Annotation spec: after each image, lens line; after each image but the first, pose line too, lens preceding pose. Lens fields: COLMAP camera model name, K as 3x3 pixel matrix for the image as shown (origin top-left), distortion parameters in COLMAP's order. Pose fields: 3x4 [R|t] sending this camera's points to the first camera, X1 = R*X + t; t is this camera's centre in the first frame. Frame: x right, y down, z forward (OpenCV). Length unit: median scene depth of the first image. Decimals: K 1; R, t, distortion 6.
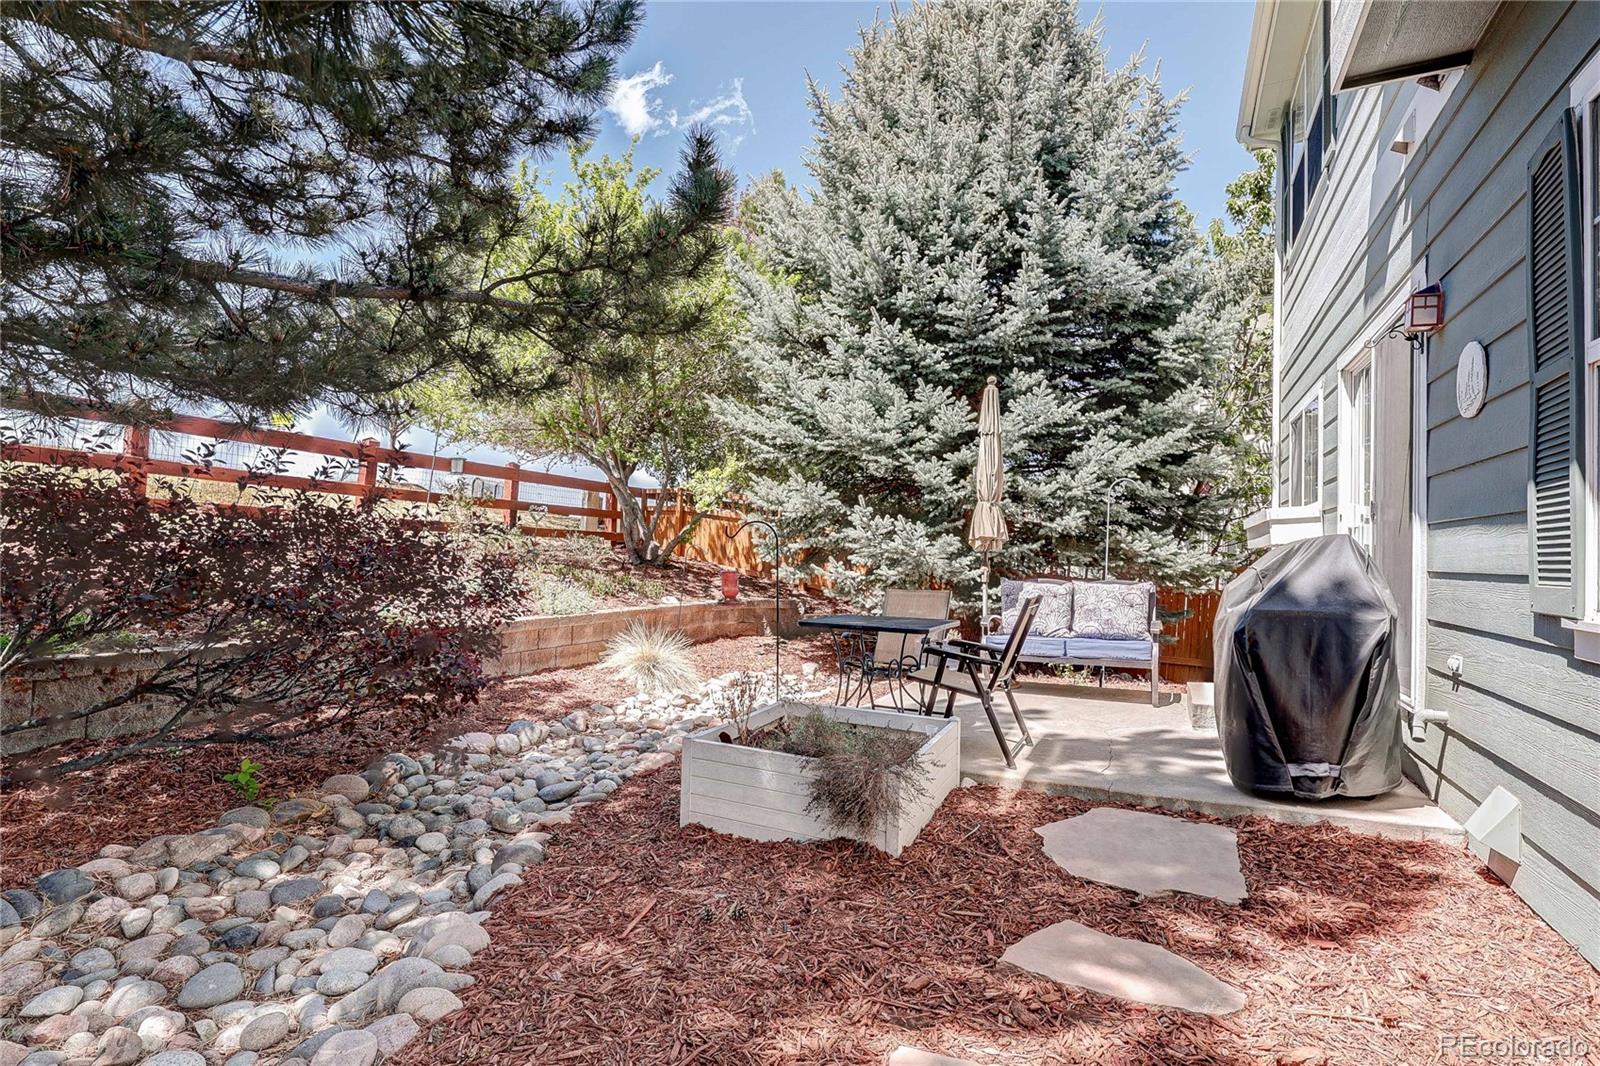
lens RADIAL K [[754.7, 0, 792.5], [0, 754.7, 535.4], [0, 0, 1]] dist [-0.002552, 0.000635]
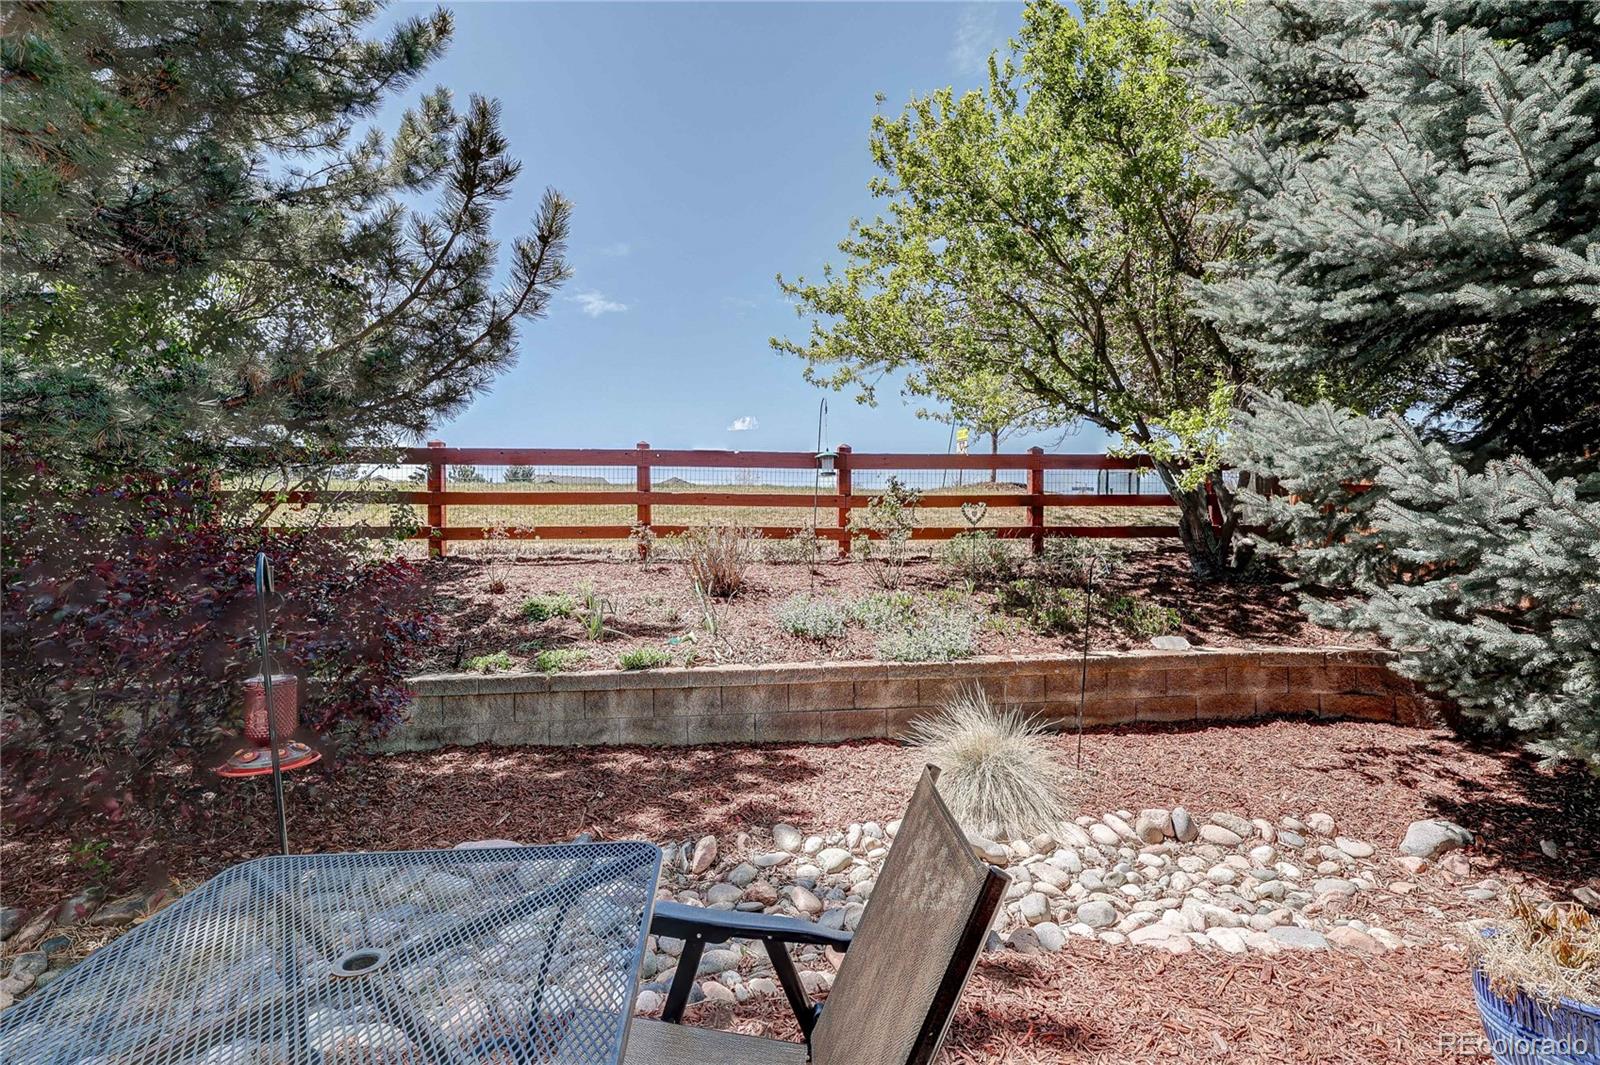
lens RADIAL K [[754.7, 0, 802.8], [0, 754.7, 531.1], [0, 0, 1]] dist [-0.002552, 0.000635]
pose [[0.569182, -0.029376, -0.821686, 0.185042], [0.023529, 0.999534, -0.019436, 0.002904], [0.821875, -0.008271, 0.569608, 0.476048]]
